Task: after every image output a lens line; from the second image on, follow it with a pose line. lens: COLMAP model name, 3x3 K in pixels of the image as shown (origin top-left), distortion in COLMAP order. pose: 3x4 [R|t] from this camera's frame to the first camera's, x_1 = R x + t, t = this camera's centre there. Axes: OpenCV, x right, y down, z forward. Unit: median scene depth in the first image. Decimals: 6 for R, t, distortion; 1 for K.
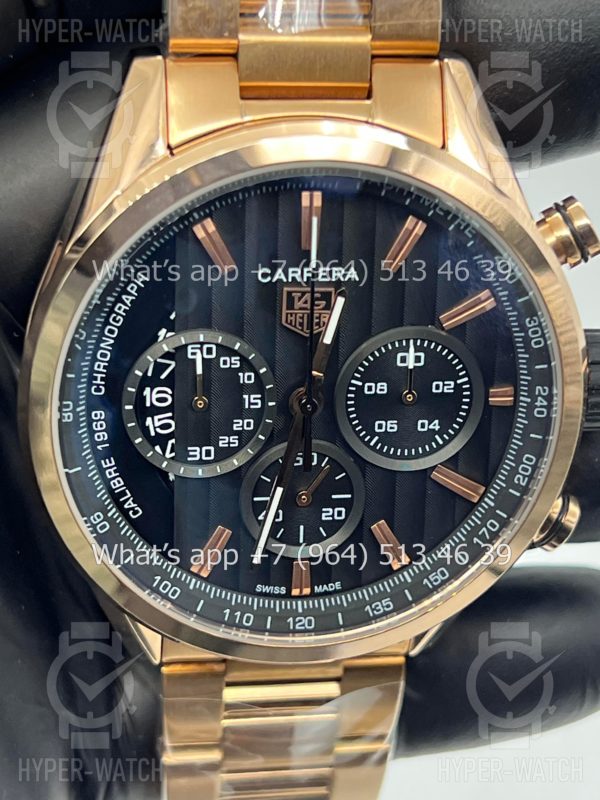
lens RADIAL K [[1936.6, 0, 300.0], [0, 1936.6, 400.0], [0, 0, 1]] dist [0.362040, -1.358946]
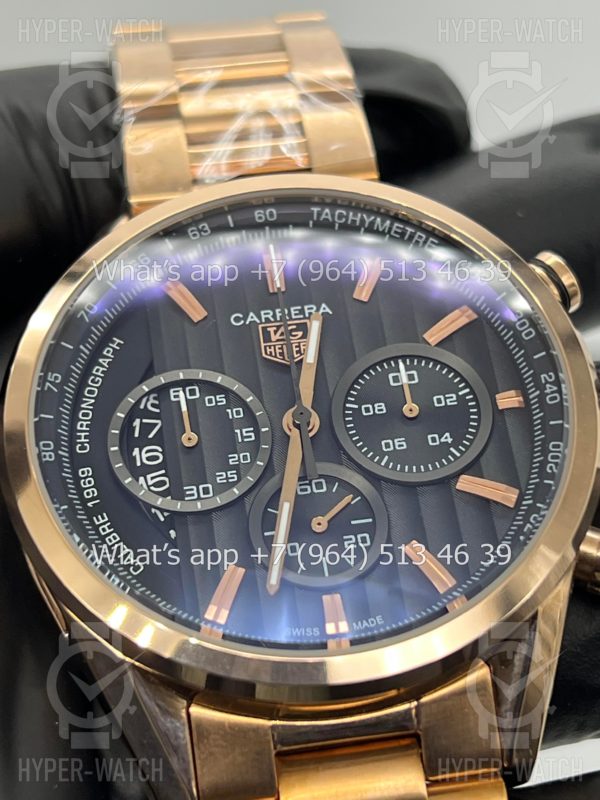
lens RADIAL K [[1936.6, 0, 300.0], [0, 1936.6, 400.0], [0, 0, 1]] dist [0.362040, -1.358946]
pose [[0.975640, -0.217568, -0.028102, 0.031656], [0.120408, 0.638166, -0.760425, 0.708641], [0.183378, 0.738518, 0.648817, 0.376743]]
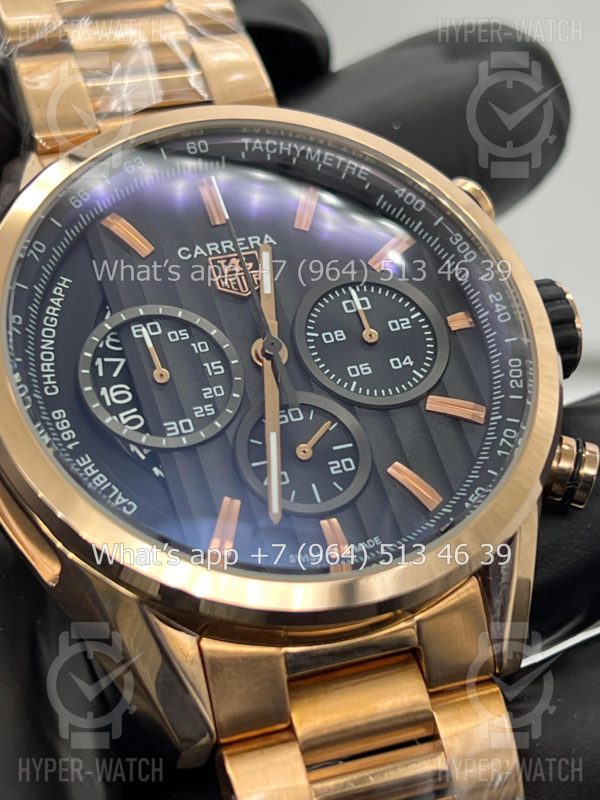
lens RADIAL K [[1936.6, 0, 300.0], [0, 1936.6, 400.0], [0, 0, 1]] dist [0.362040, -1.358946]
pose [[0.940265, -0.271449, 0.205467, -0.181916], [0.335881, 0.641196, -0.689965, 0.669434], [0.055546, 0.717763, 0.694069, 0.359289]]
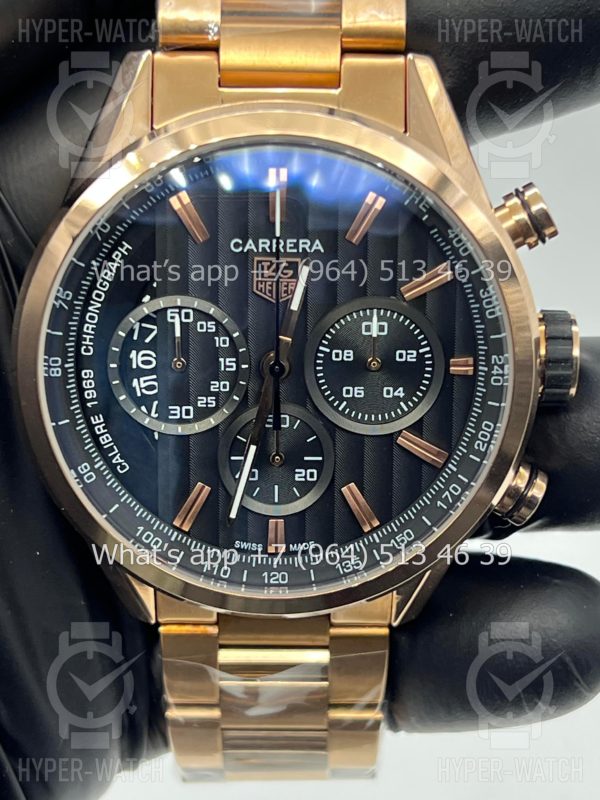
lens RADIAL K [[1936.6, 0, 300.0], [0, 1936.6, 400.0], [0, 0, 1]] dist [0.362040, -1.358946]
pose [[0.990918, 0.012874, -0.133847, 0.160876], [-0.026852, 0.994303, -0.103157, 0.131214], [0.131756, 0.105814, 0.985618, -0.065586]]
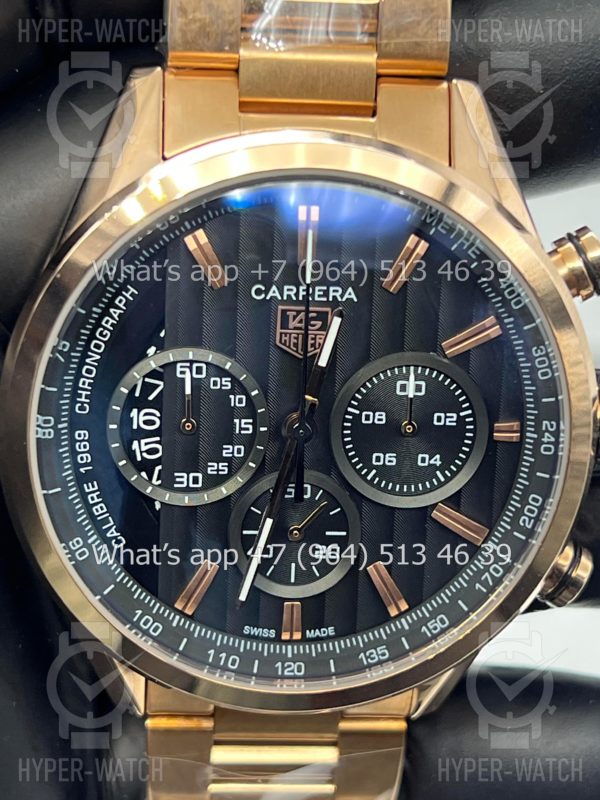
lens RADIAL K [[1936.6, 0, 300.0], [0, 1936.6, 400.0], [0, 0, 1]] dist [0.362040, -1.358946]
pose [[0.998353, 0.027220, -0.050496, 0.050944], [-0.032386, 0.993999, -0.104488, 0.086315], [0.047349, 0.105952, 0.993243, 0.050749]]
